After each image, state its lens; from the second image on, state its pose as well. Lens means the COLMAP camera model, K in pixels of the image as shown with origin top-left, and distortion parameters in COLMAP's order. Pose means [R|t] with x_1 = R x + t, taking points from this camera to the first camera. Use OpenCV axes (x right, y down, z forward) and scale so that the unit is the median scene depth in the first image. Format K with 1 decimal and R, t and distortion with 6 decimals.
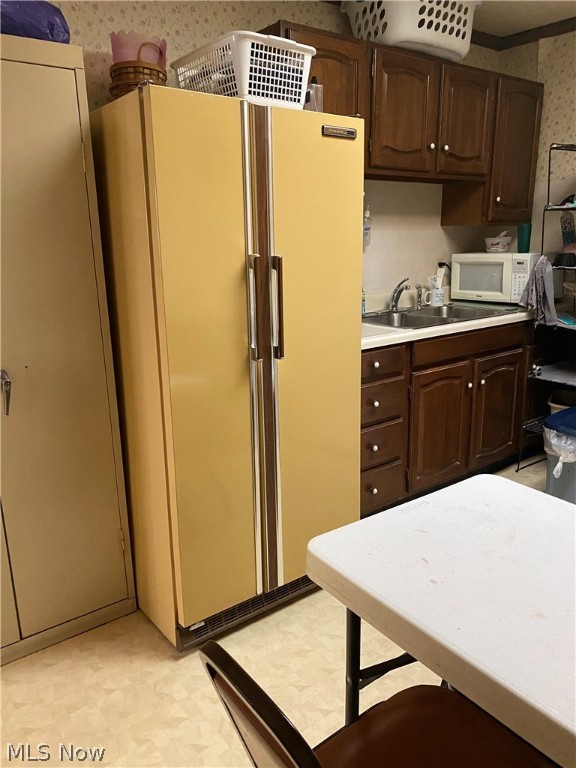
lens RADIAL K [[585.2, 0, 285.7], [0, 585.2, 383.9], [0, 0, 1]] dist [0.027326, -0.002185]
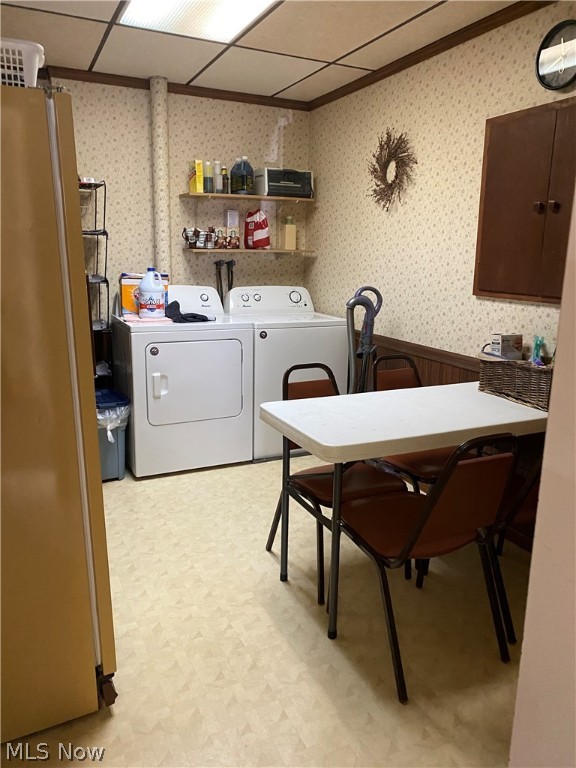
lens RADIAL K [[585.2, 0, 285.6], [0, 585.2, 386.1], [0, 0, 1]] dist [0.027326, -0.002185]
pose [[0.200432, -0.200754, 0.958919, -1.009129], [0.223250, 0.962388, 0.154817, -0.110504], [-0.953932, 0.183048, 0.237712, 0.488011]]
